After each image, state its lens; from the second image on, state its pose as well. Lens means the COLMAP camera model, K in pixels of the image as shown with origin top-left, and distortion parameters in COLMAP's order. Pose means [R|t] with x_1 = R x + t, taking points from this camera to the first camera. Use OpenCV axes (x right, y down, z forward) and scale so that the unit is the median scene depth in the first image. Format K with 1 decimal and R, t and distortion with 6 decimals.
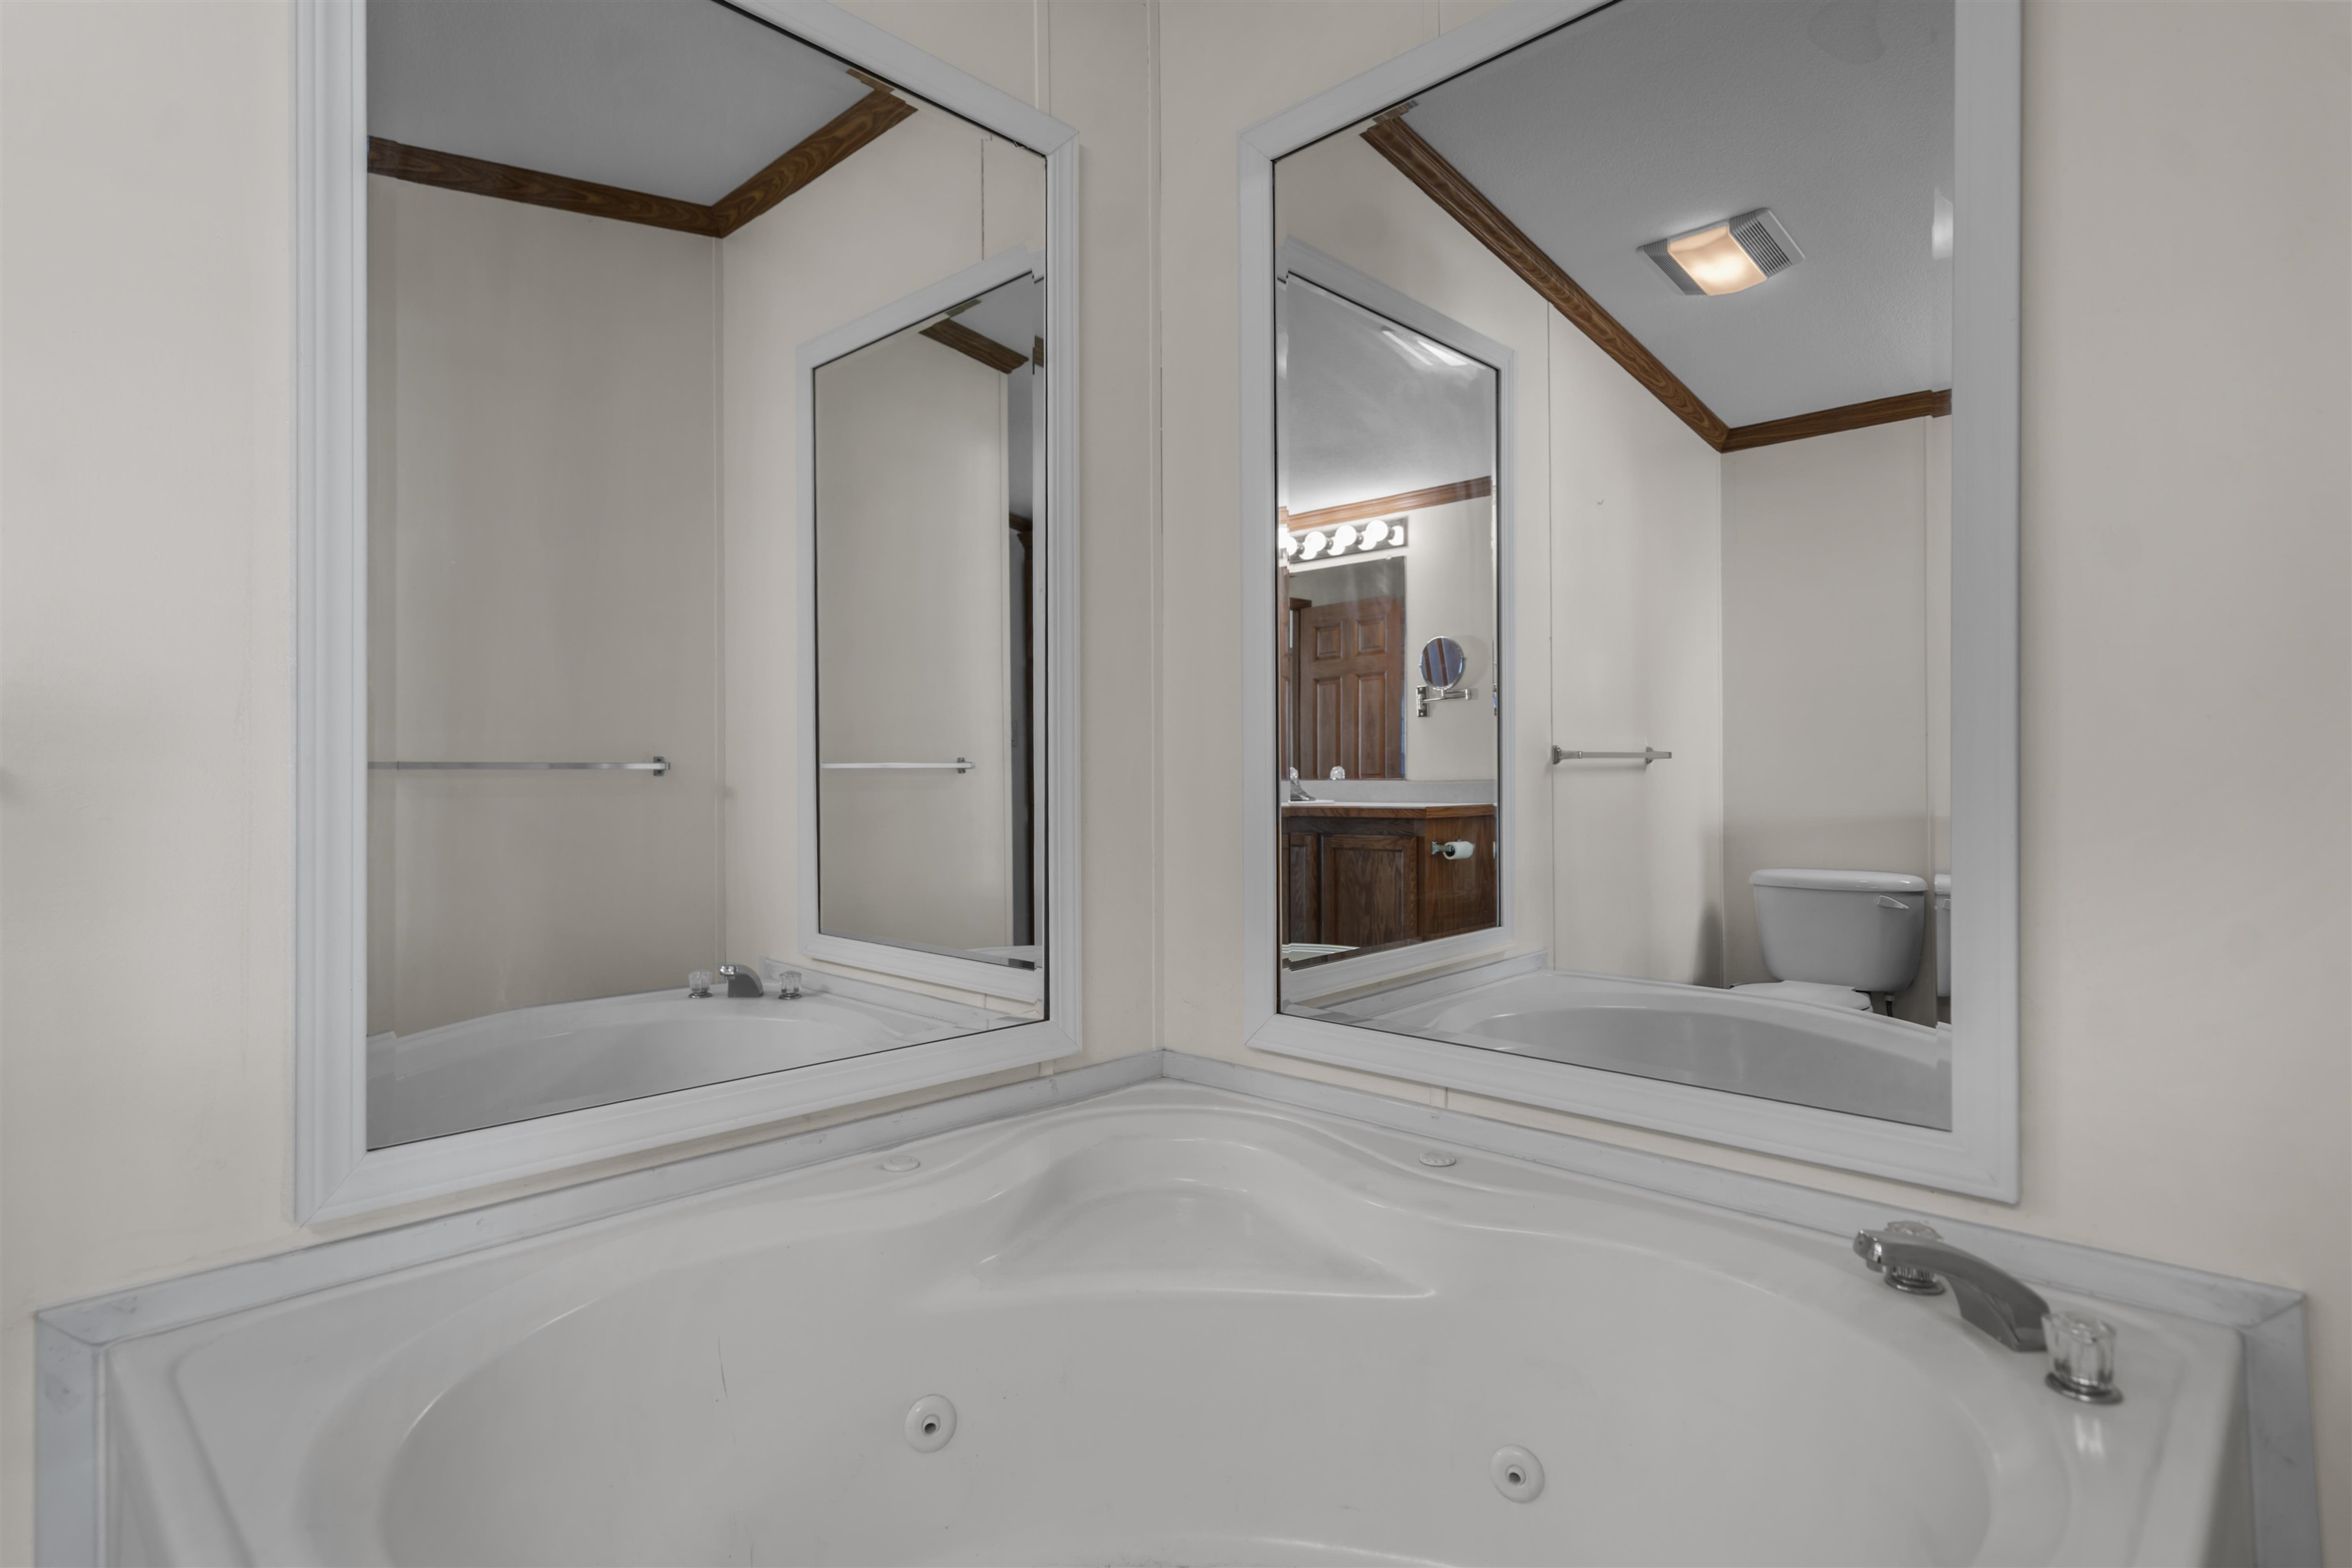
lens RADIAL K [[1203.0, 0, 1157.5], [0, 1203.0, 772.2], [0, 0, 1]] dist [0.003027, 0.000542]
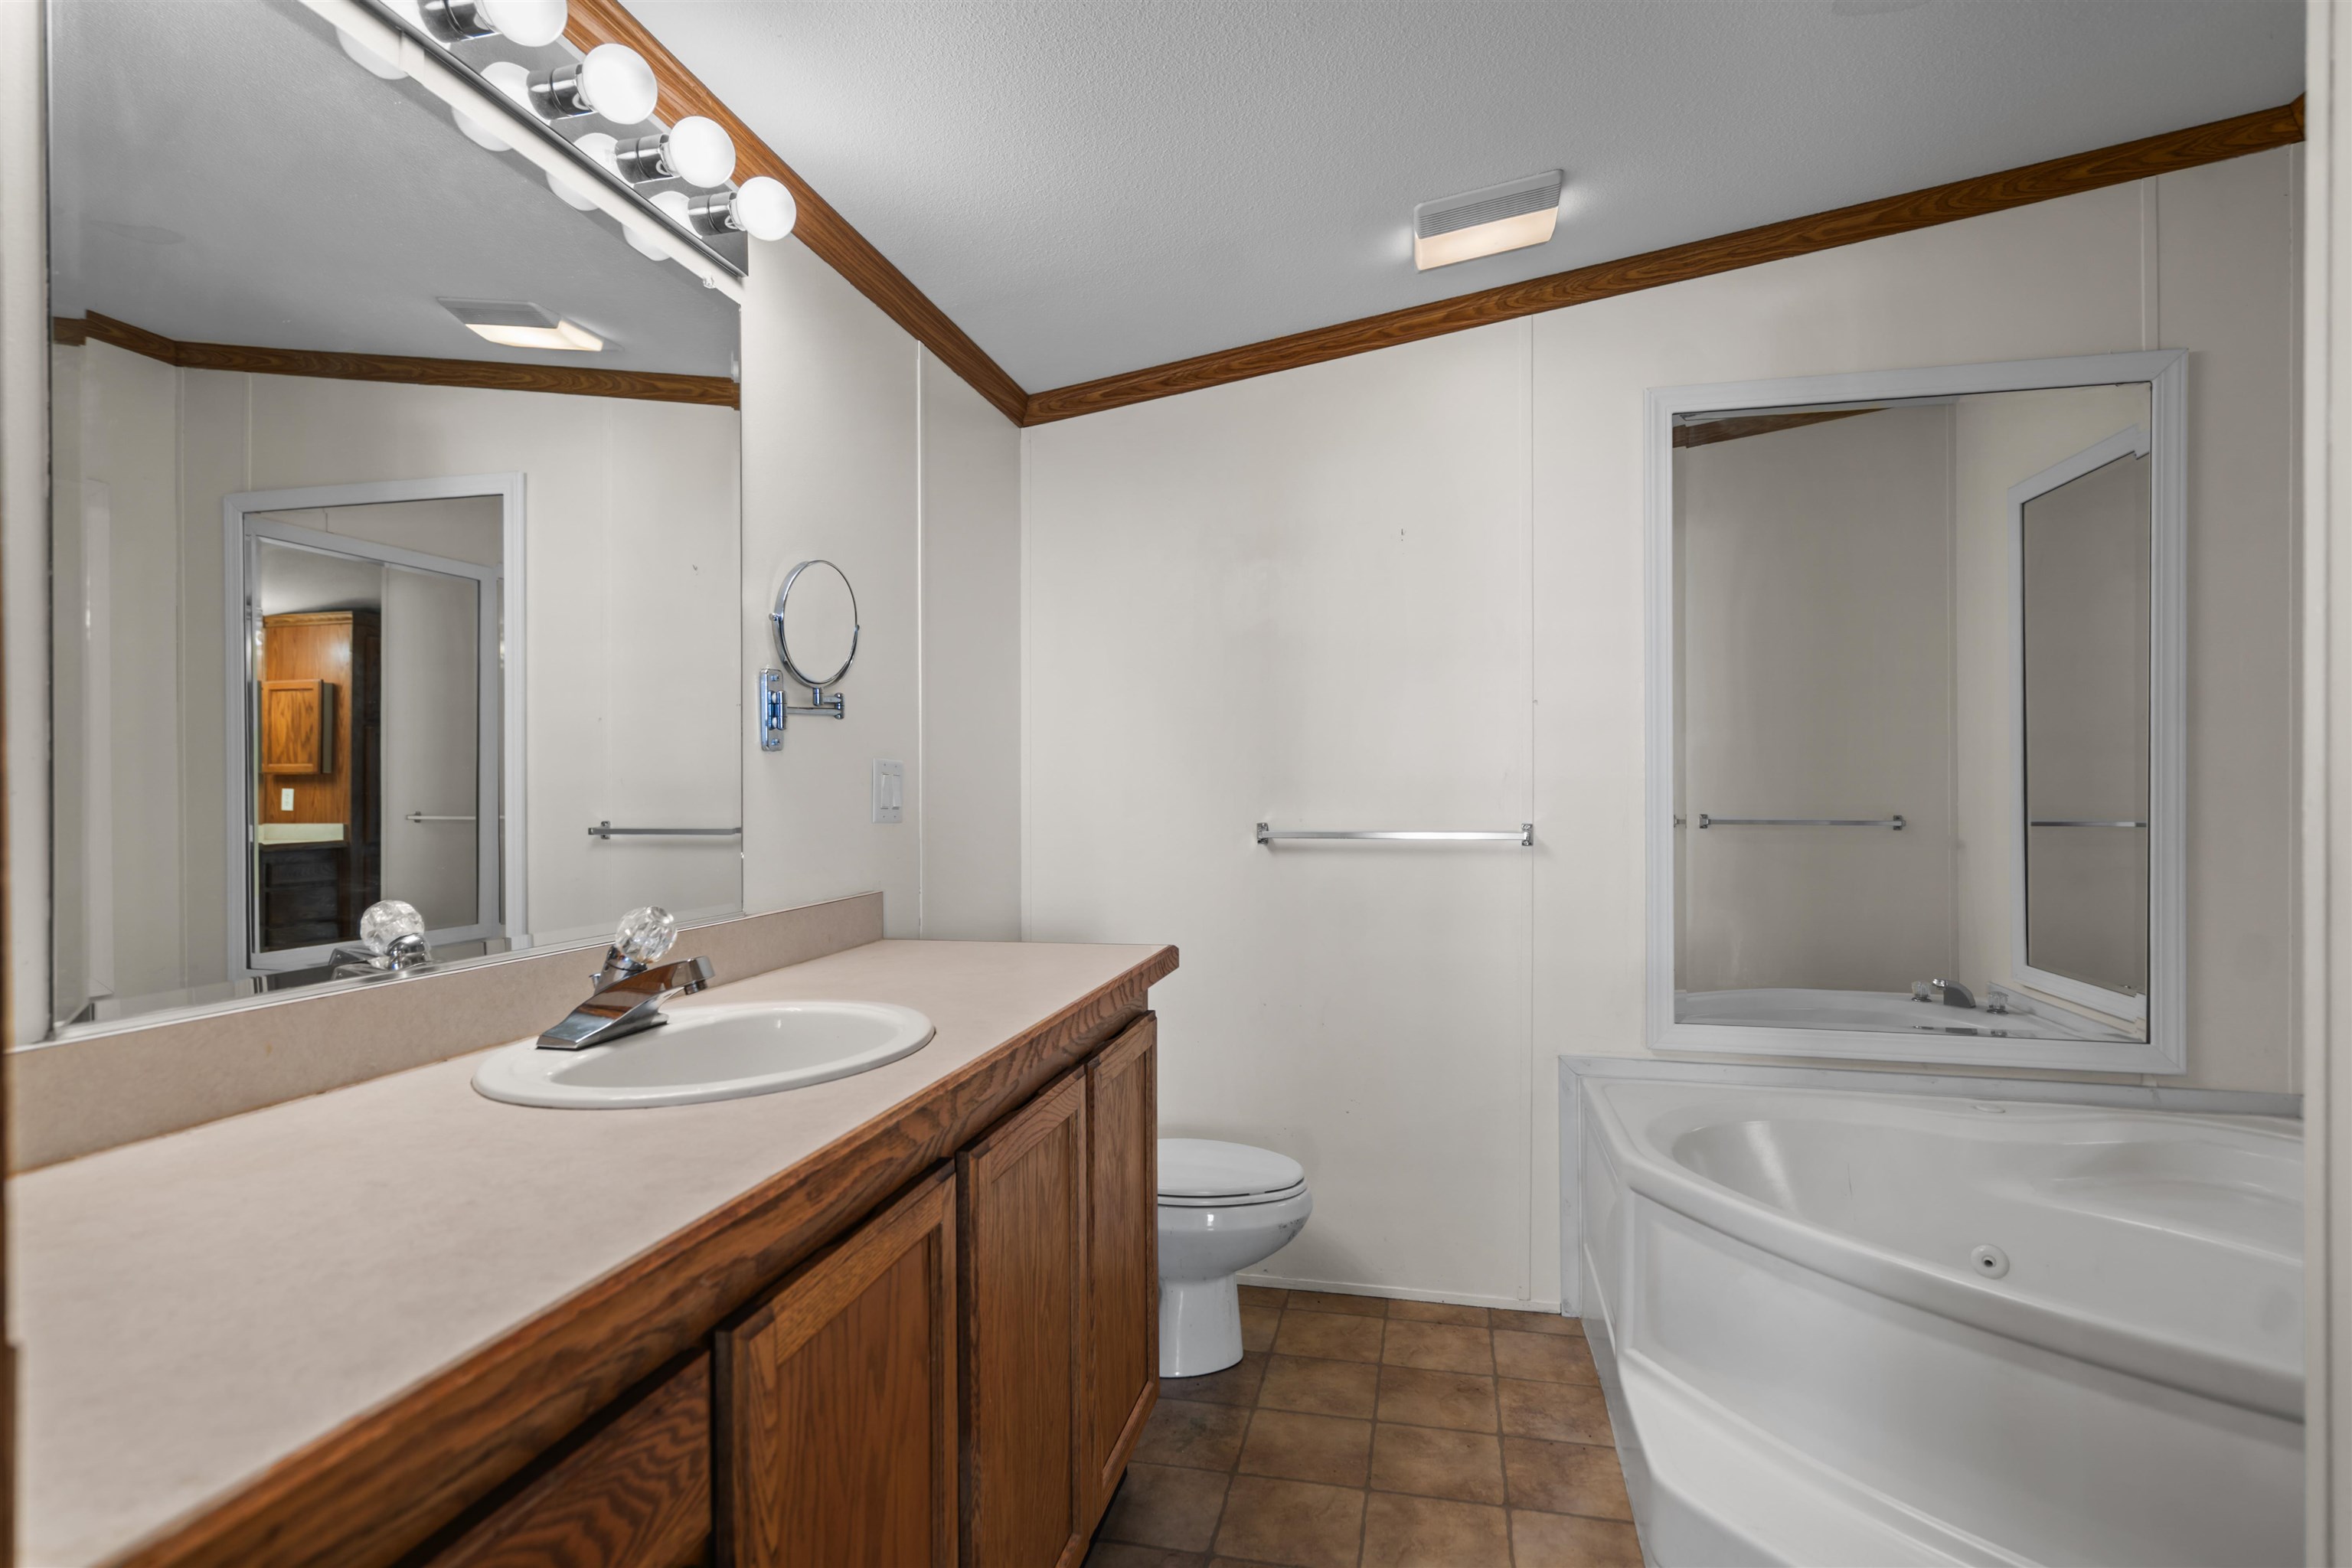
lens RADIAL K [[1203.0, 0, 1157.5], [0, 1203.0, 772.2], [0, 0, 1]] dist [0.003027, 0.000542]
pose [[0.520734, -0.010442, -0.853655, 0.451310], [0.001188, 0.999933, -0.011506, -0.073058], [0.853718, 0.004977, 0.520711, -0.585783]]
